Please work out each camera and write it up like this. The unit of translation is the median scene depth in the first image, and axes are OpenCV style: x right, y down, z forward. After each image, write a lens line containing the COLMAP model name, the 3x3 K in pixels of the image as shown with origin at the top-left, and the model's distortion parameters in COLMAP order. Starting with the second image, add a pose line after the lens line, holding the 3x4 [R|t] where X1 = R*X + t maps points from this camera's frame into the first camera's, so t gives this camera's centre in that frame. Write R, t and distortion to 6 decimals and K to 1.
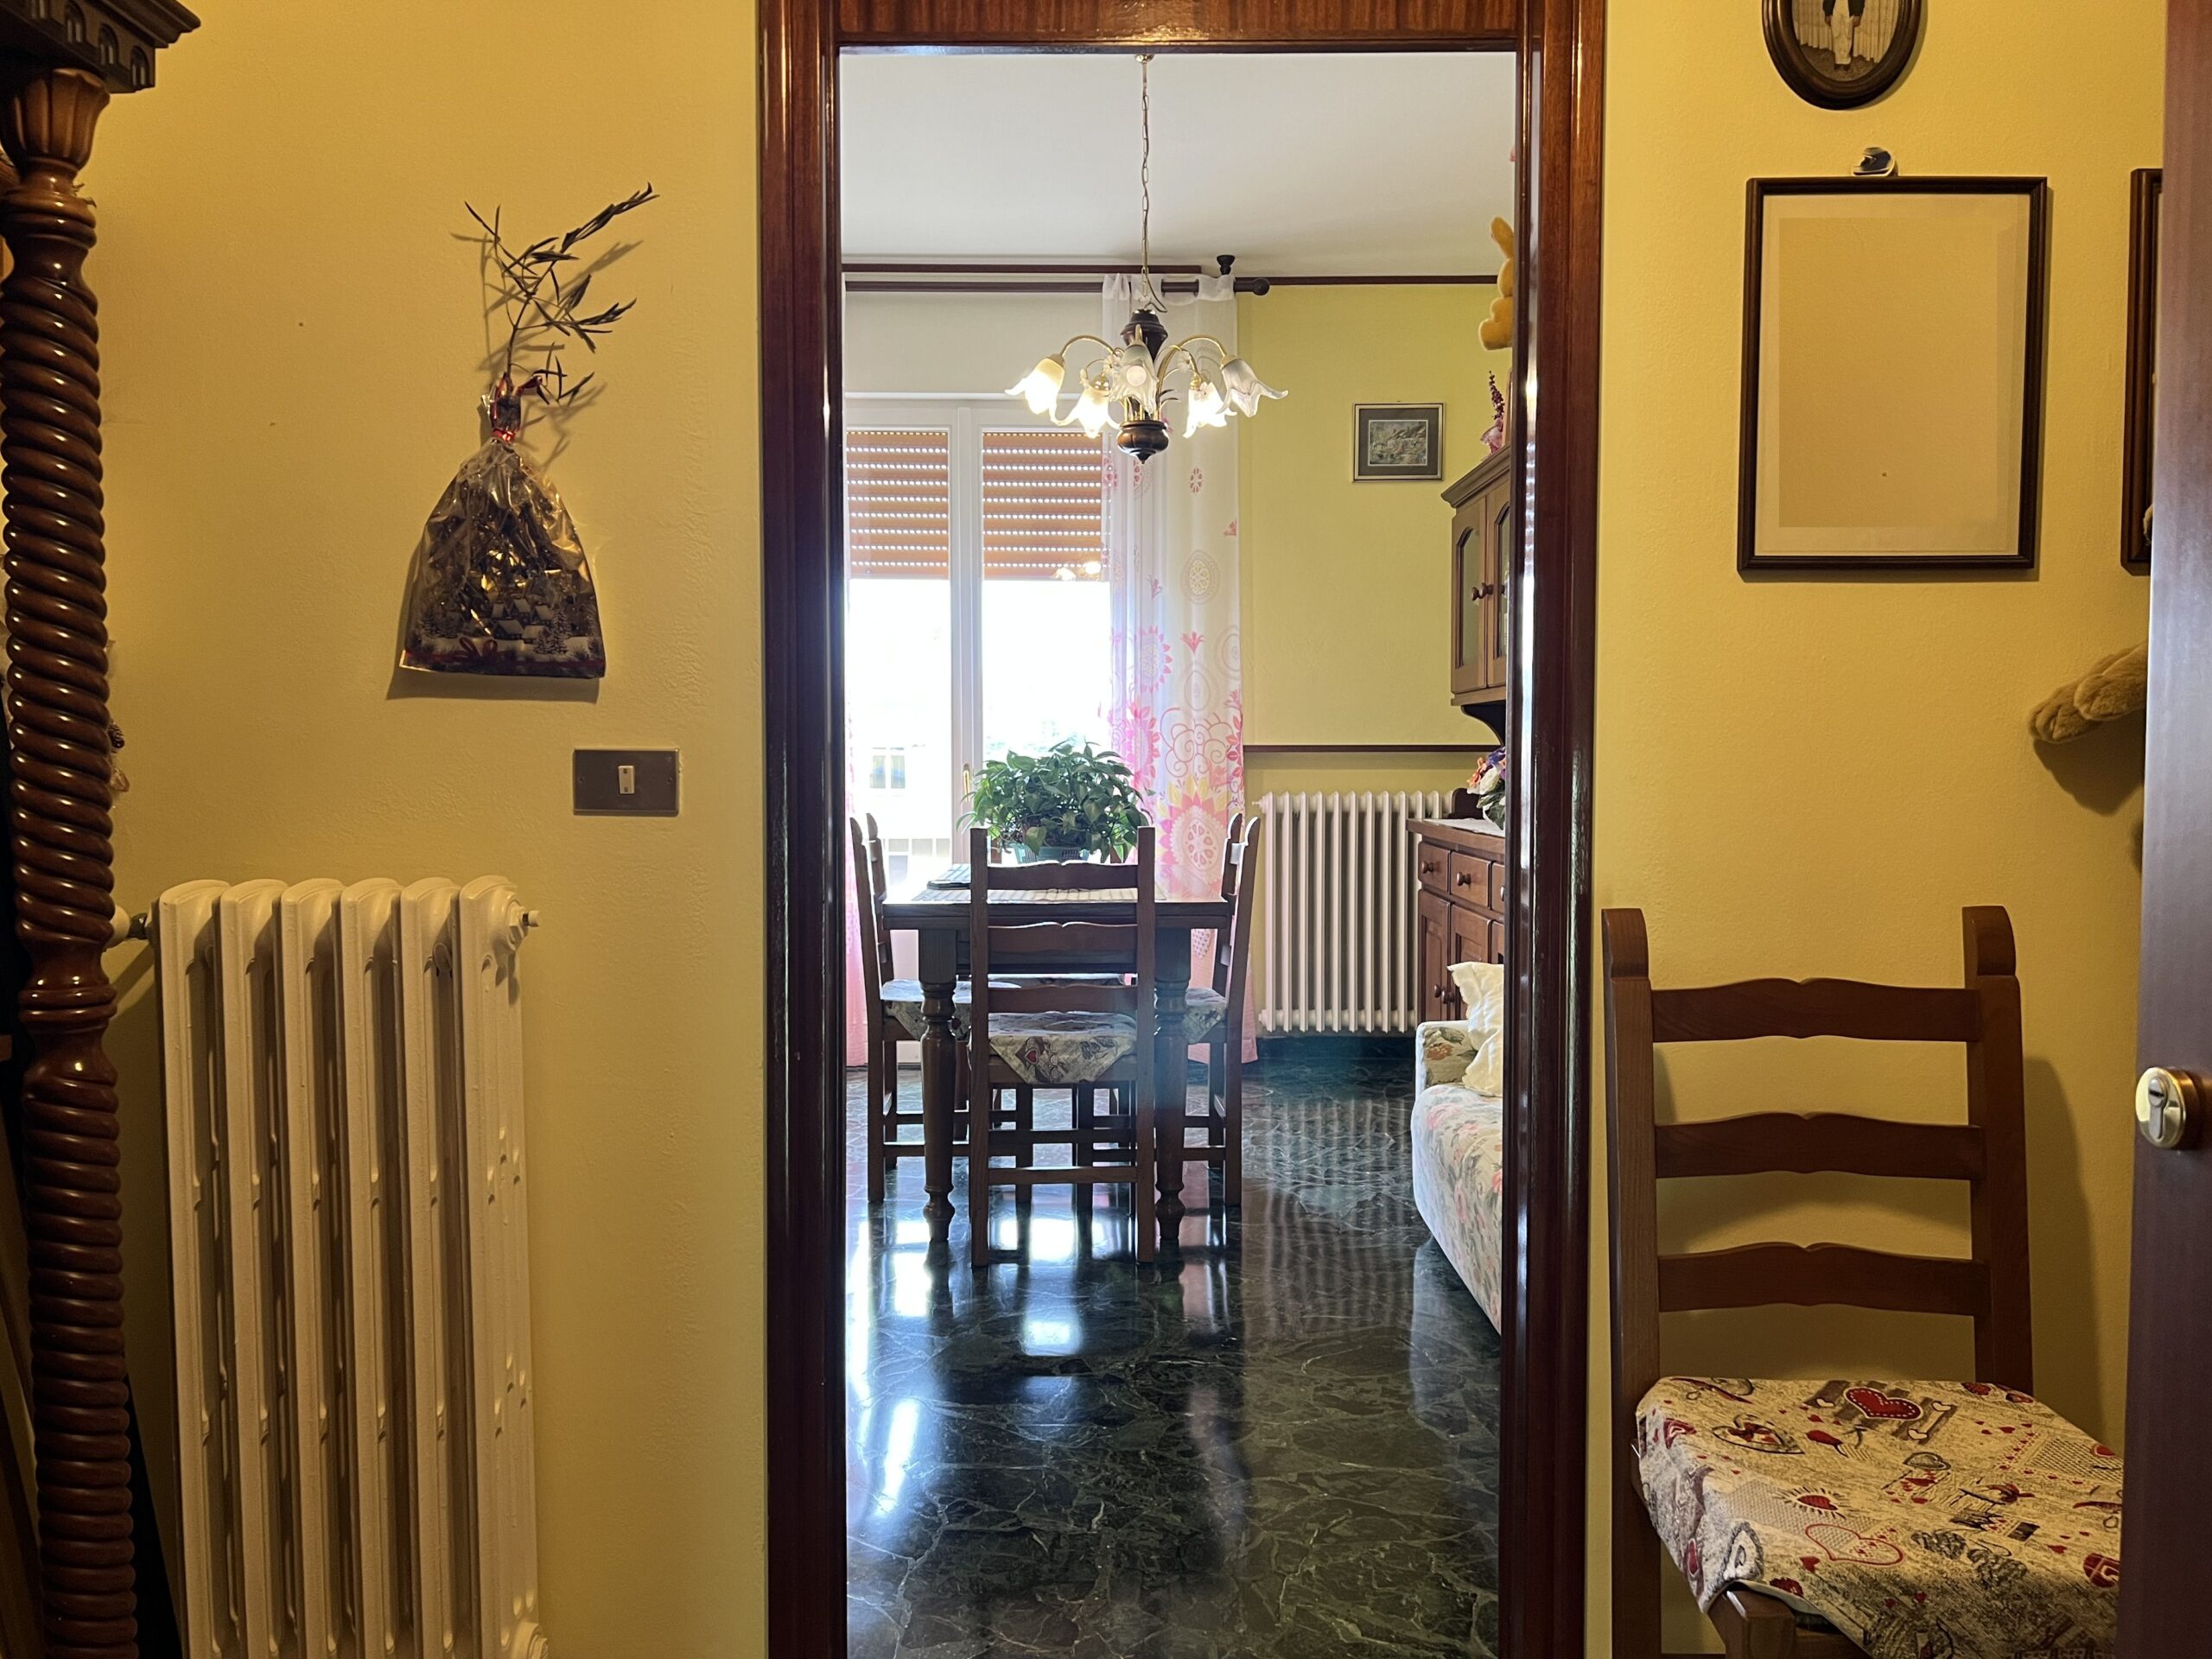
lens RADIAL K [[1678.8, 0, 1108.6], [0, 1678.8, 838.3], [0, 0, 1]] dist [0.119594, 0.000104]
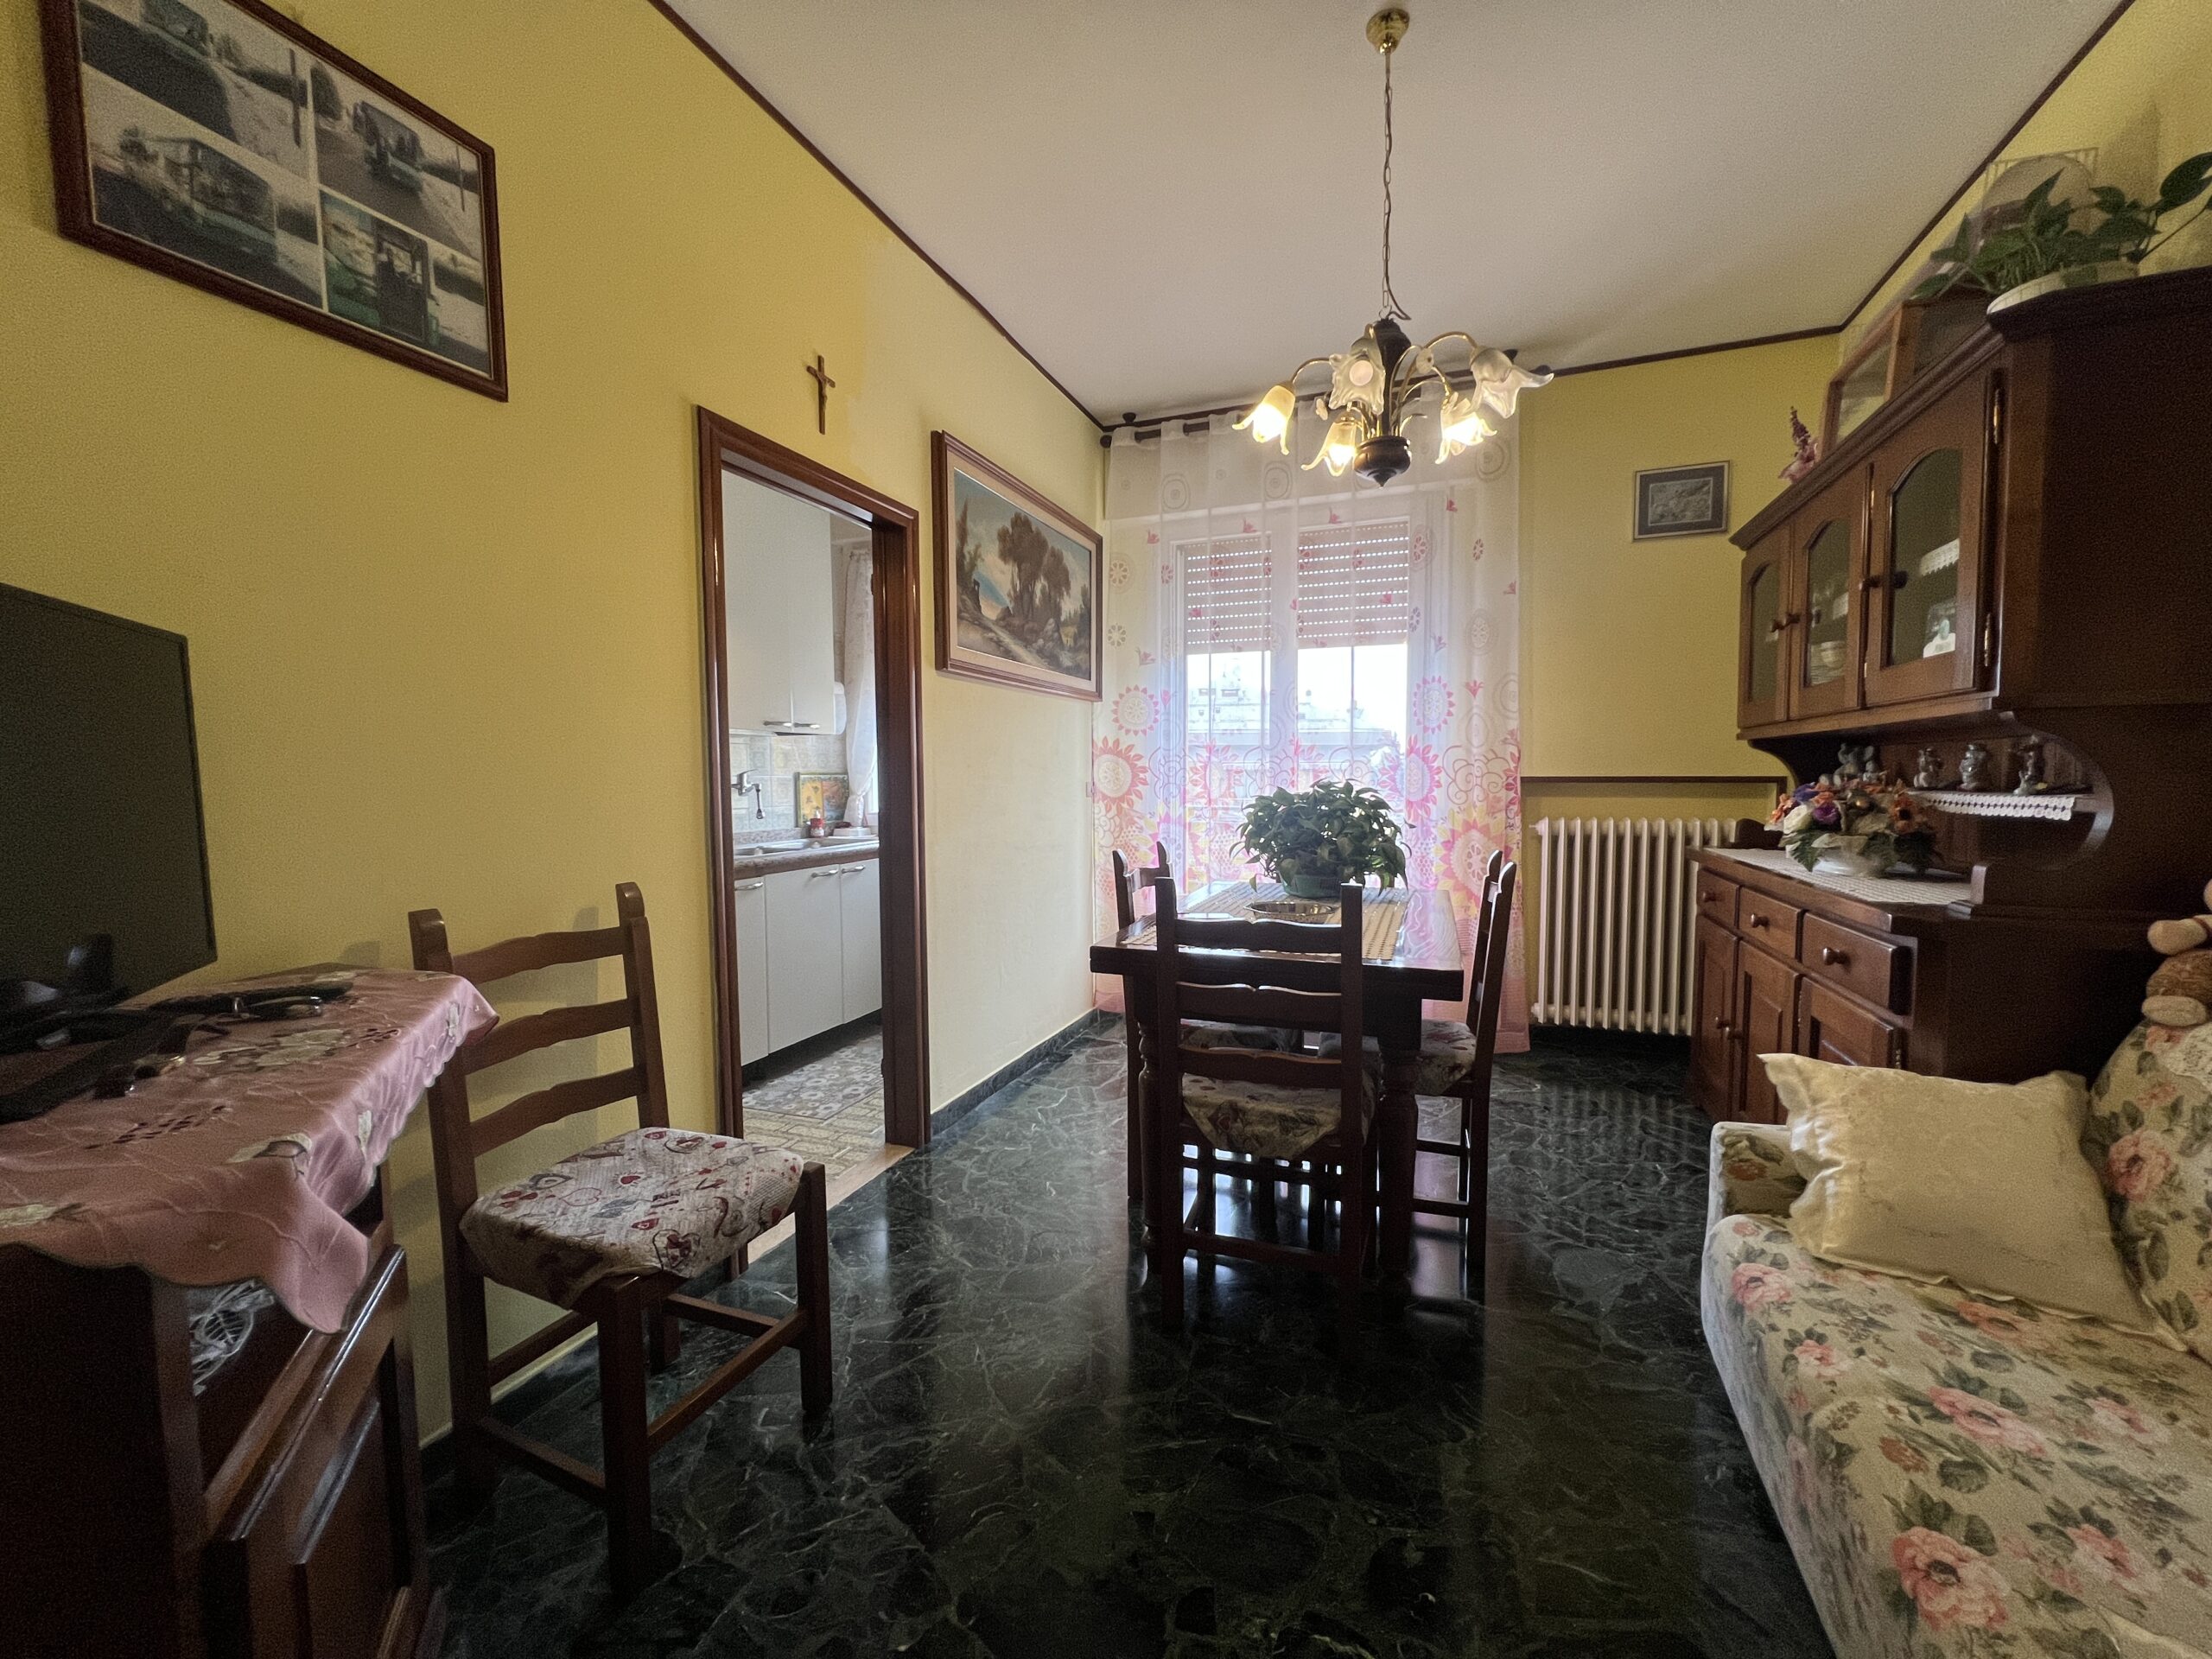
lens RADIAL K [[874.3, 0, 1110.1], [0, 874.3, 830.9], [0, 0, 1]] dist [-0.006120, 0.000718]
pose [[0.925564, 0.019574, -0.378086, 0.050769], [-0.014916, 0.999773, 0.015244, -0.025706], [0.378298, -0.008470, 0.925645, 0.367895]]
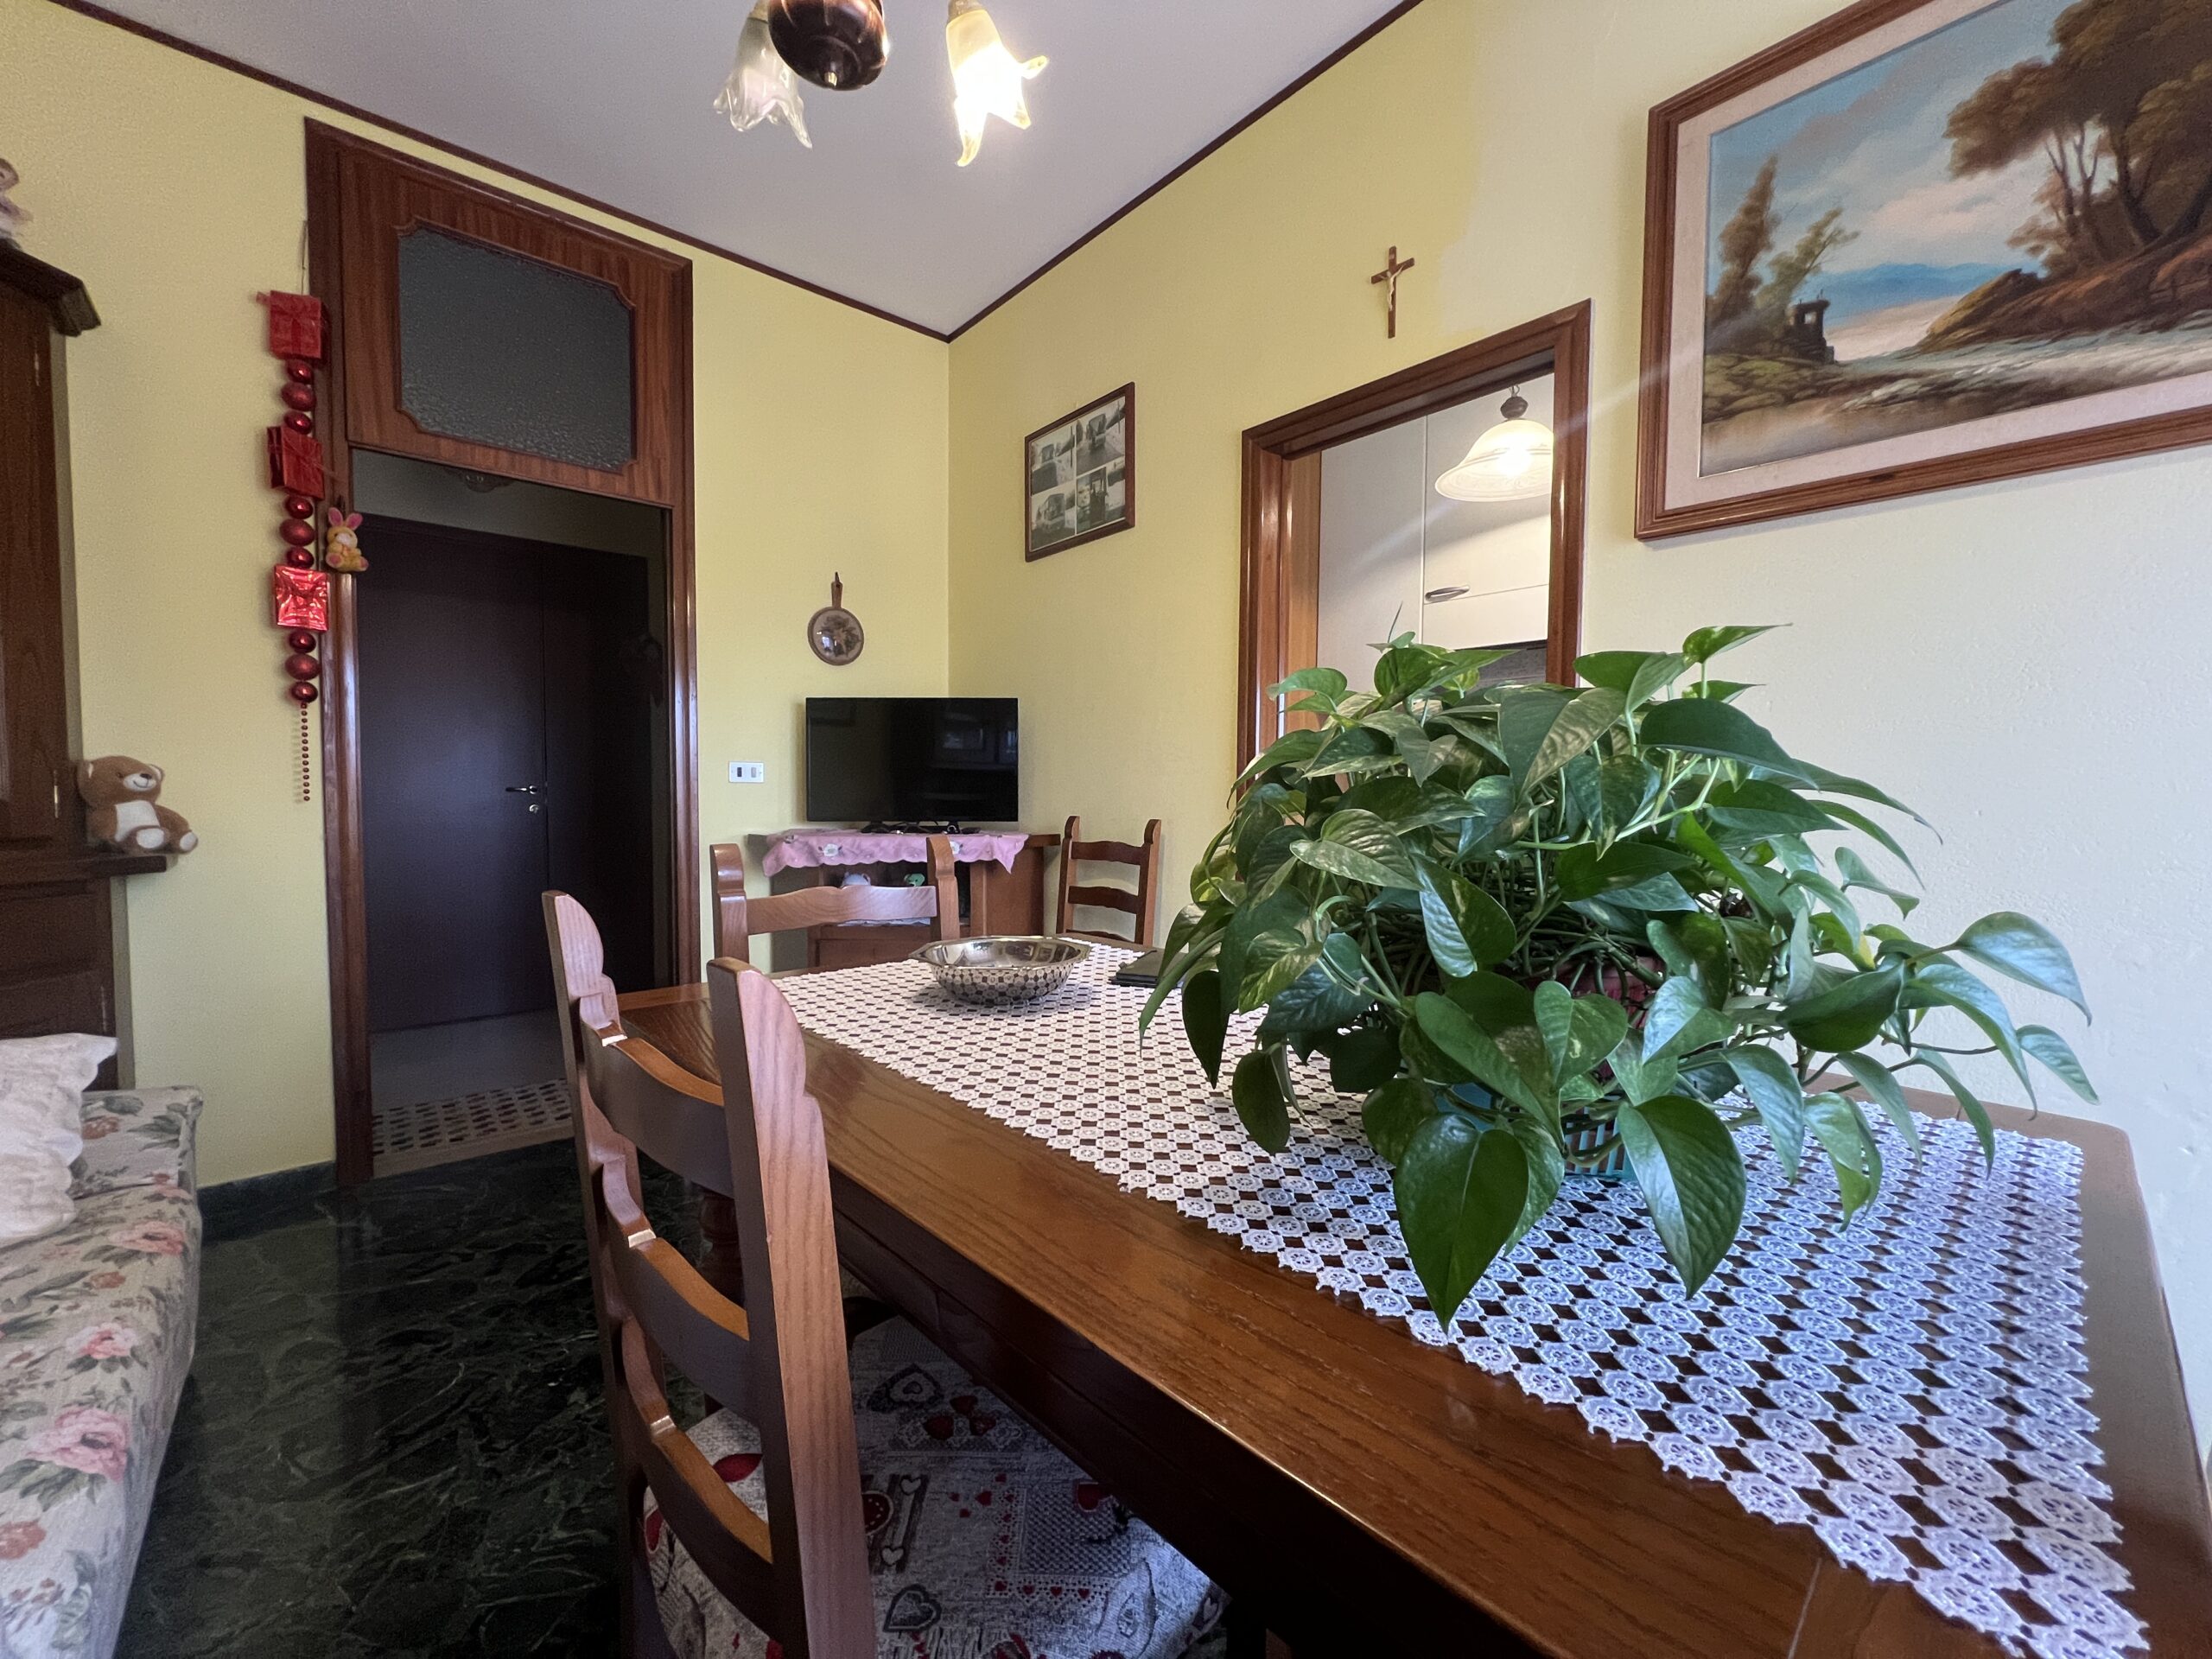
lens RADIAL K [[884.6, 0, 1105.0], [0, 884.6, 826.3], [0, 0, 1]] dist [-0.001611, 0.000130]
pose [[-0.758830, 0.025061, -0.650806, 0.098266], [-0.040417, 0.995521, 0.085461, -0.035766], [0.650033, 0.091154, -0.754419, 1.011684]]
